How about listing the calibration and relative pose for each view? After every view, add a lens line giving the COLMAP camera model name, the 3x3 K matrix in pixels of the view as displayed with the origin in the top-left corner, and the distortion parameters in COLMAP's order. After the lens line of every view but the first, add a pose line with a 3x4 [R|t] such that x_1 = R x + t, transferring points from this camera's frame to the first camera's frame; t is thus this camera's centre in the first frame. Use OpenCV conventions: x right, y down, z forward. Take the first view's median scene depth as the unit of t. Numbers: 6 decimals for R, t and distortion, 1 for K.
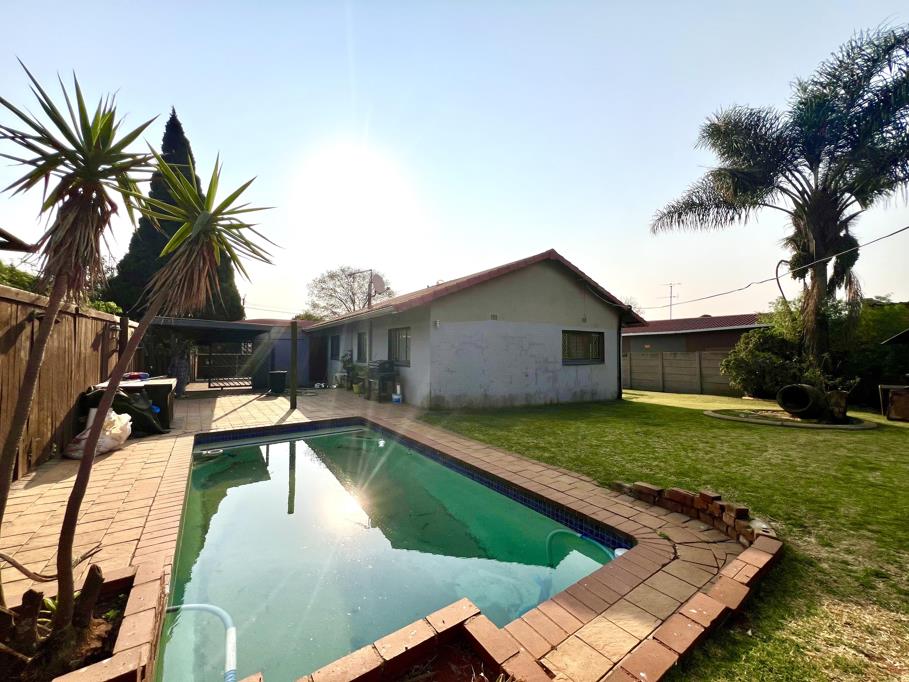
lens RADIAL K [[362.1, 0, 455.5], [0, 362.1, 339.2], [0, 0, 1]] dist [-0.000732, -0.000130]
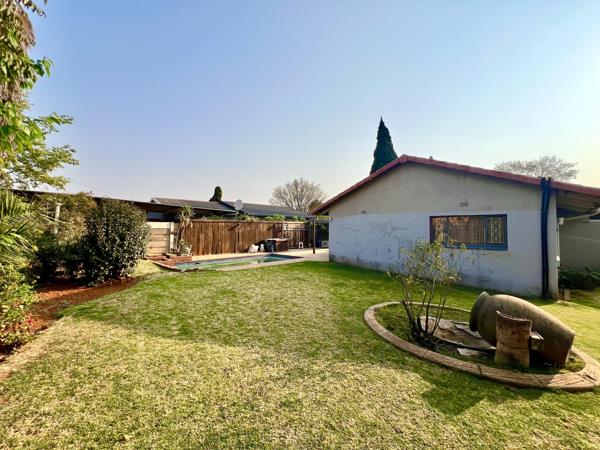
lens RADIAL K [[239.0, 0, 300.1], [0, 239.0, 226.7], [0, 0, 1]] dist [-0.000732, -0.000130]
pose [[0.202633, -0.010290, -0.979201, 1.037664], [0.021602, 0.999748, -0.006035, 0.003827], [0.979016, -0.019930, 0.202805, 0.472364]]
